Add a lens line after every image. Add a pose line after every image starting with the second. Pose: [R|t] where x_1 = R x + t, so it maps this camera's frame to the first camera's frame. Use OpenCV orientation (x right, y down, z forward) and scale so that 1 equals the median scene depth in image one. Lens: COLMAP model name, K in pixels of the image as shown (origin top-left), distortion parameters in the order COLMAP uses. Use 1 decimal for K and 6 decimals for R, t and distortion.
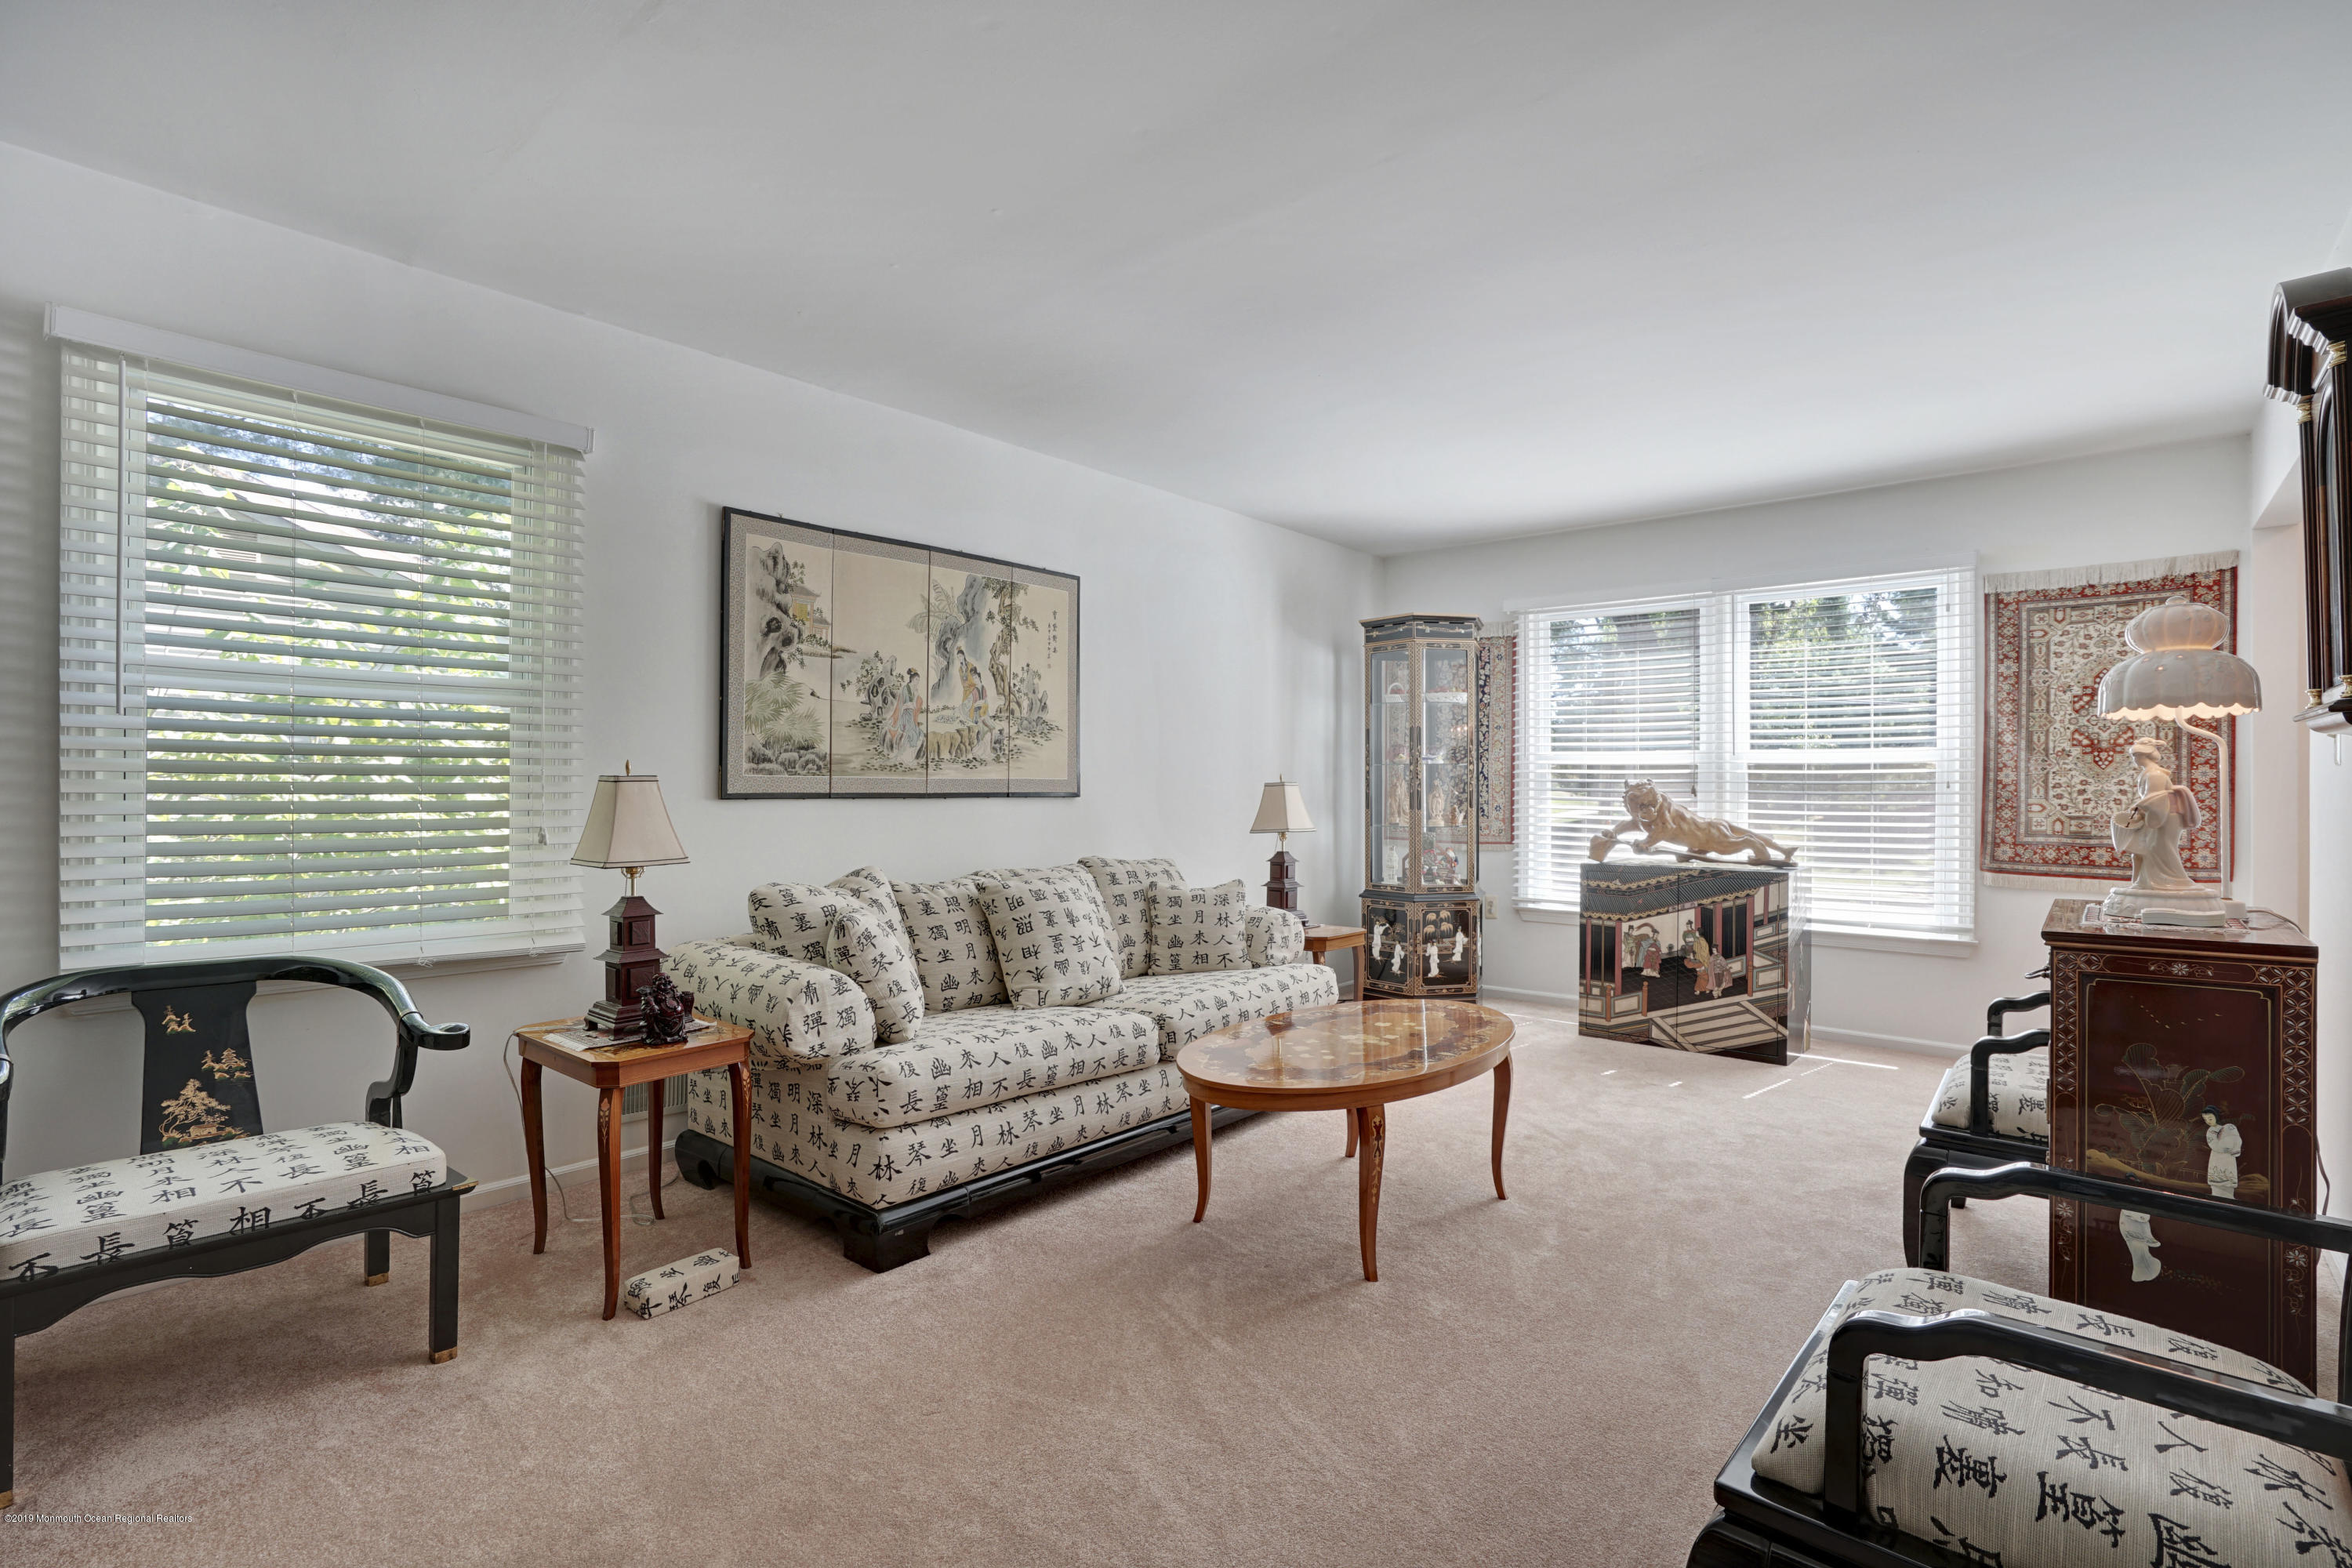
lens RADIAL K [[1089.1, 0, 1166.4], [0, 1089.1, 786.7], [0, 0, 1]] dist [-0.046755, 0.017562]
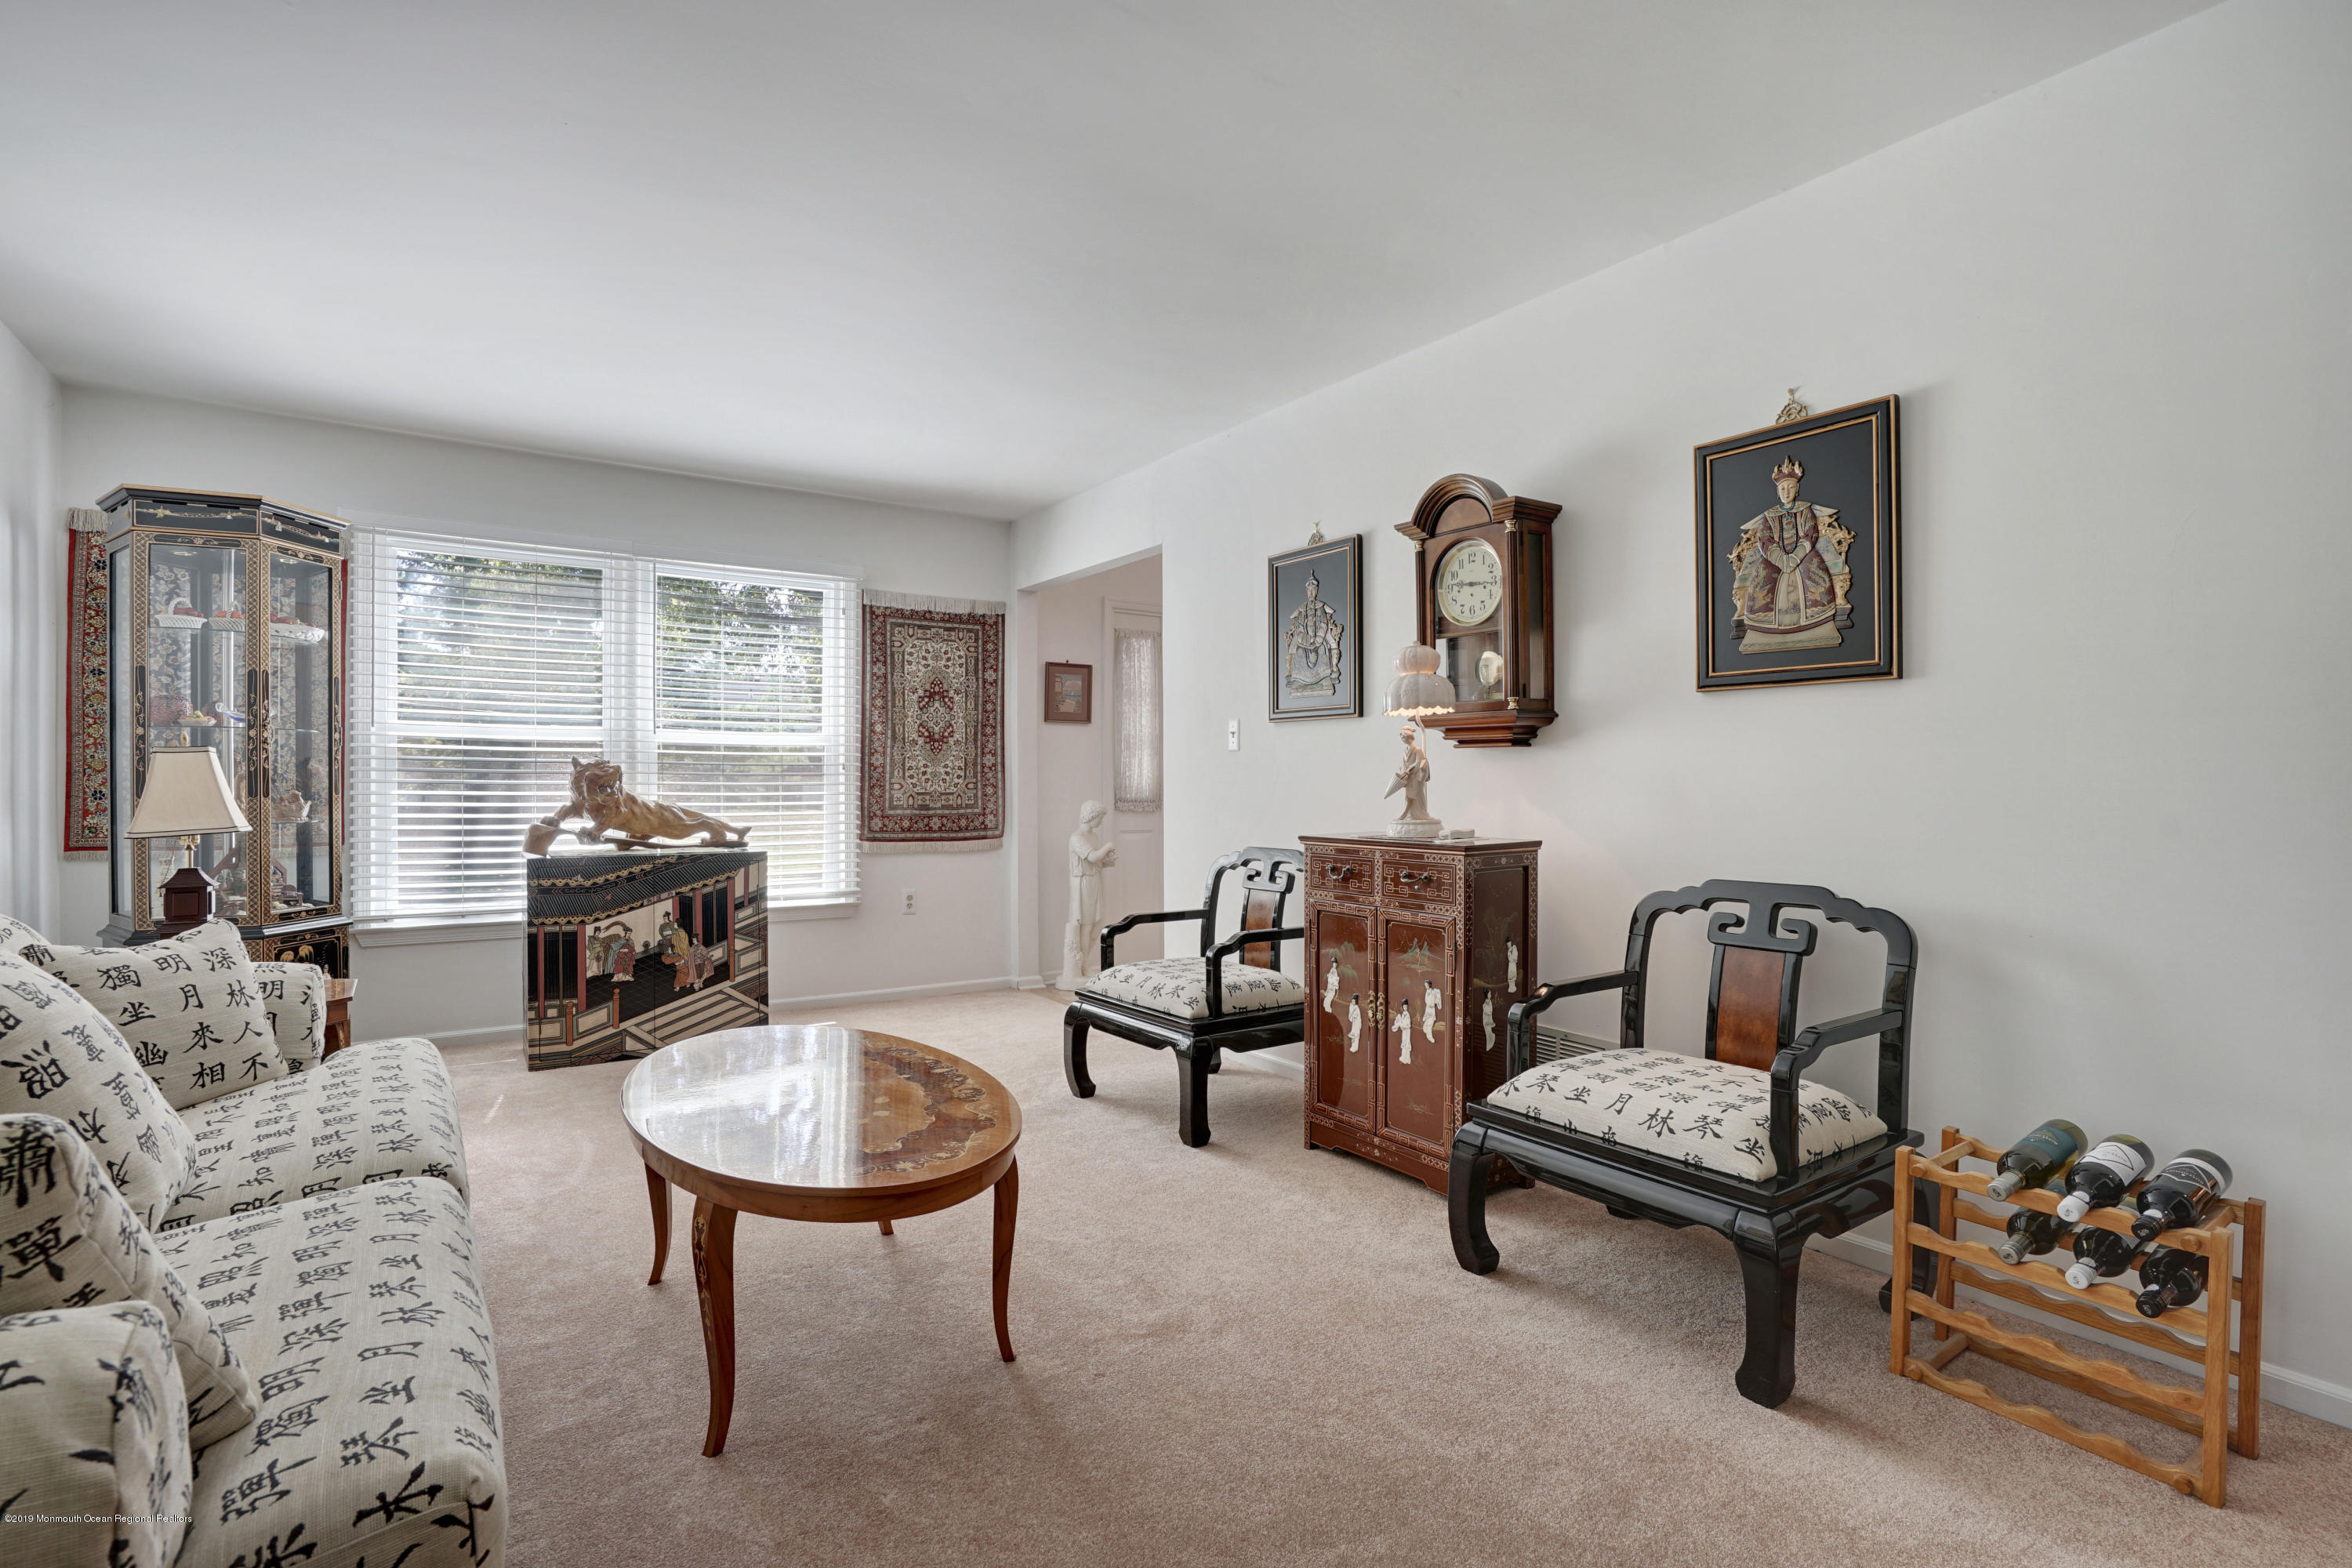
lens RADIAL K [[1089.1, 0, 1164.3], [0, 1089.1, 791.3], [0, 0, 1]] dist [-0.046755, 0.017562]
pose [[0.257975, -0.008323, 0.966116, -0.287029], [0.000757, 0.999964, 0.008412, 0.014303], [-0.966151, -0.001439, 0.257972, 0.355556]]
